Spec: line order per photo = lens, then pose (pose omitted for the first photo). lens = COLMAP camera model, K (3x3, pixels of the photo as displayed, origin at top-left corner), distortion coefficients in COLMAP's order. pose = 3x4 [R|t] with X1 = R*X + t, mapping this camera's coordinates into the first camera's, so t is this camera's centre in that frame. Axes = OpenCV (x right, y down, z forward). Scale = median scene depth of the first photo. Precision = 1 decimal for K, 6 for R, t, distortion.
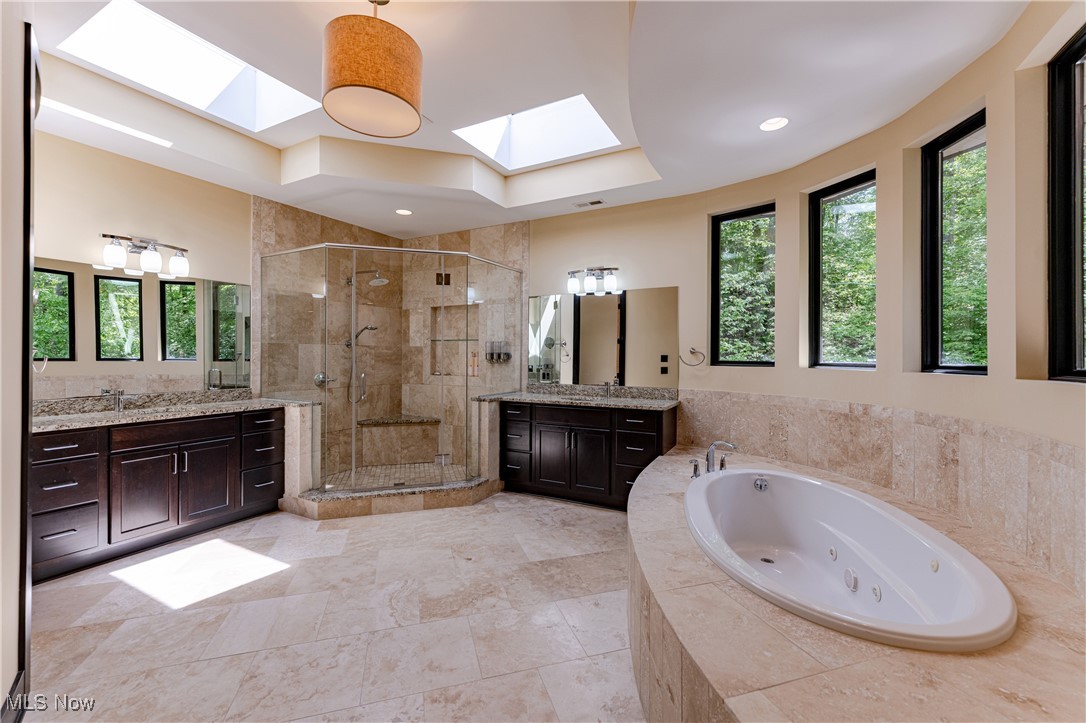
lens RADIAL K [[451.4, 0, 543.0], [0, 451.4, 361.5], [0, 0, 1]] dist [0.000276, -0.000005]
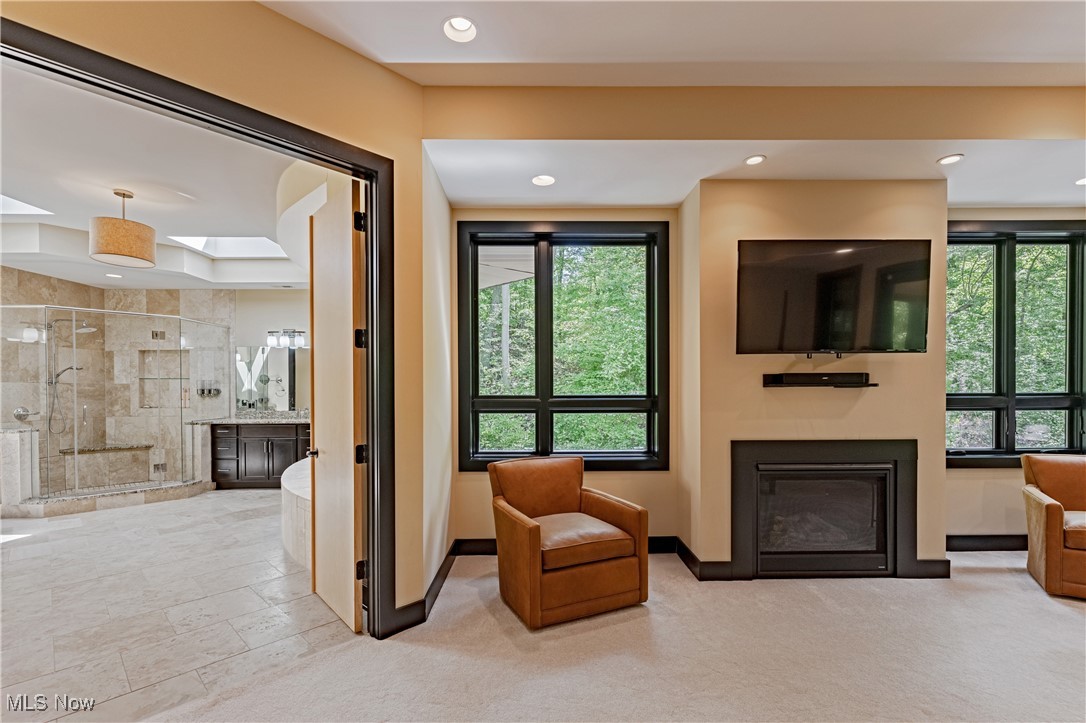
lens RADIAL K [[512.4, 0, 562.8], [0, 512.4, 398.8], [0, 0, 1]] dist [0.003141, -0.000399]
pose [[0.875999, -0.014920, 0.482081, 0.080874], [0.012921, 0.999889, 0.007467, 0.011228], [-0.482139, -0.000312, 0.876095, -0.783828]]
